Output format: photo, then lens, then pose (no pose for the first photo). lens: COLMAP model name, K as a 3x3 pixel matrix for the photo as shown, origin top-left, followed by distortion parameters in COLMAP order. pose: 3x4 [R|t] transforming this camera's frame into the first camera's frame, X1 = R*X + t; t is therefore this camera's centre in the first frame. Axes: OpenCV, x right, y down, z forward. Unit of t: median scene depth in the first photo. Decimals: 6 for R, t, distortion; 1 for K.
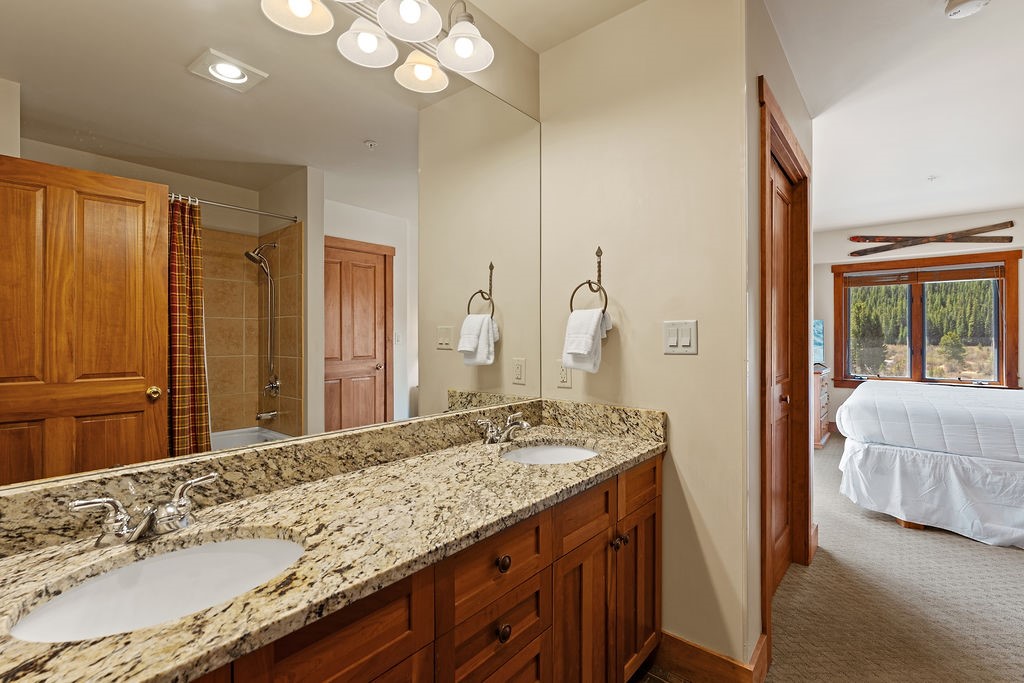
lens RADIAL K [[468.3, 0, 510.9], [0, 468.3, 338.5], [0, 0, 1]] dist [-0.000565, 0.000031]
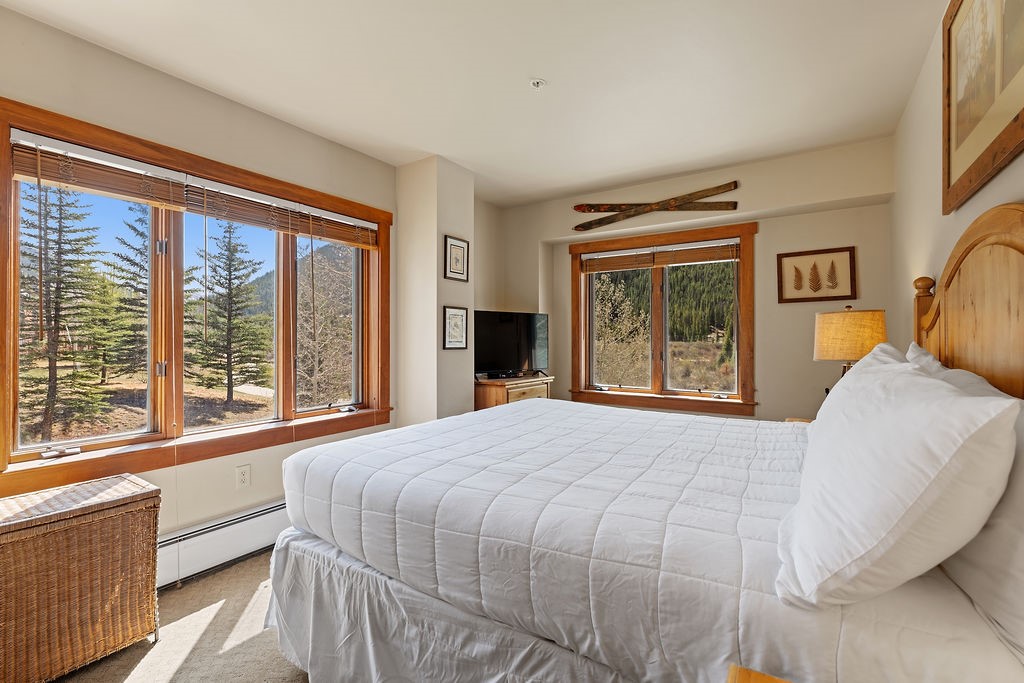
lens RADIAL K [[461.5, 0, 510.3], [0, 461.5, 340.9], [0, 0, 1]] dist [-0.001282, 0.000055]
pose [[0.993634, 0.001210, 0.112646, 1.048957], [-0.001449, 0.999997, 0.002046, 0.005896], [-0.112643, -0.002196, 0.993633, 0.512615]]
